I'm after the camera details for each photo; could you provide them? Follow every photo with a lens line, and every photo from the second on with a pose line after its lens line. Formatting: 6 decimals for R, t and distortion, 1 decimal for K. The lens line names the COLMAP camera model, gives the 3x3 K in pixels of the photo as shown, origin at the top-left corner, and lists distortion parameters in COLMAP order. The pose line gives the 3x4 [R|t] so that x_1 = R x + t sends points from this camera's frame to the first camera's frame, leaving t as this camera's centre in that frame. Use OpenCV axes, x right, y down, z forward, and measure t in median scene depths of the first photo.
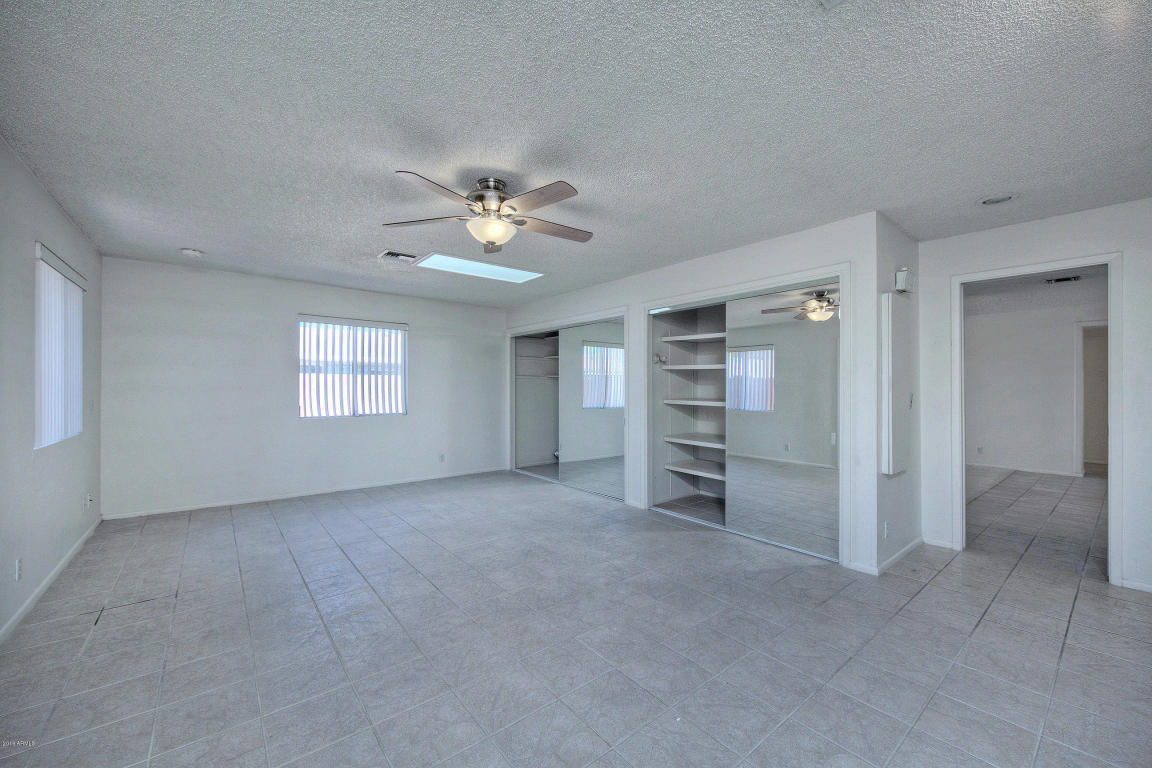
lens RADIAL K [[457.2, 0, 580.3], [0, 457.2, 386.8], [0, 0, 1]] dist [0.003782, 0.000413]
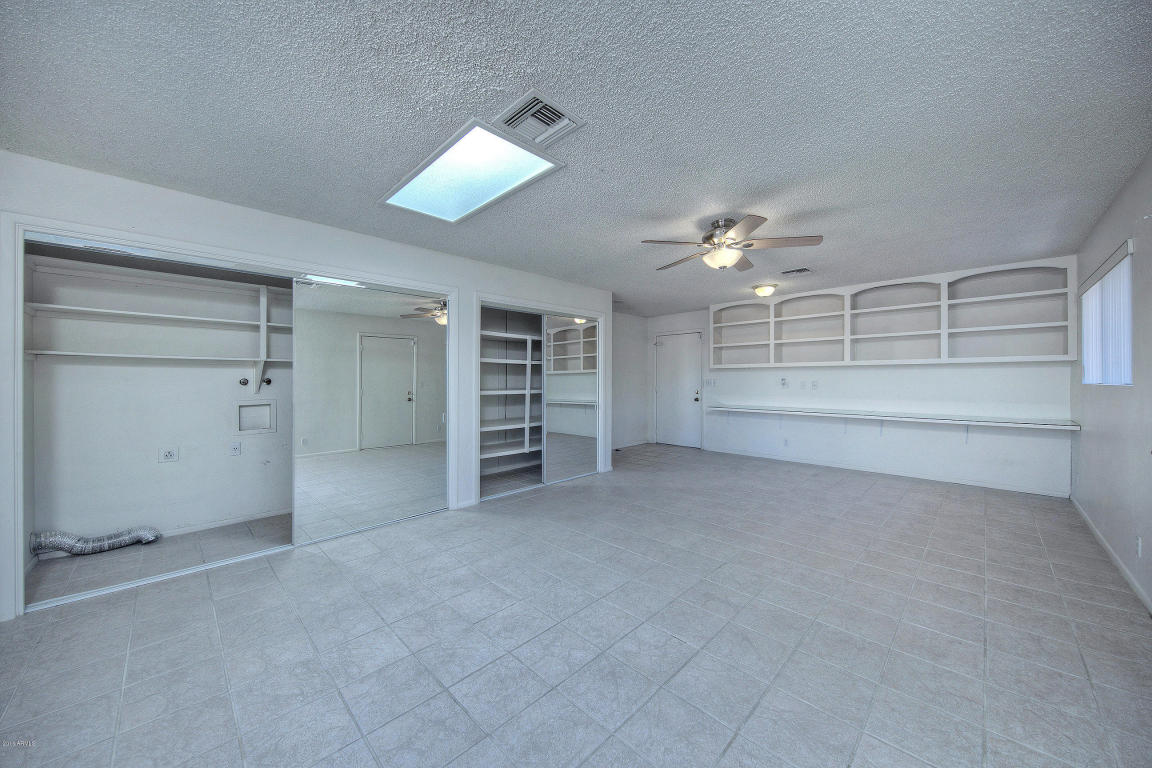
lens RADIAL K [[409.0, 0, 578.4], [0, 409.0, 375.9], [0, 0, 1]] dist [-0.001331, -0.000865]
pose [[-0.107726, 0.002002, 0.994179, -0.847616], [0.006491, 0.999978, -0.001310, -0.004007], [-0.994159, 0.006312, -0.107736, 0.988960]]
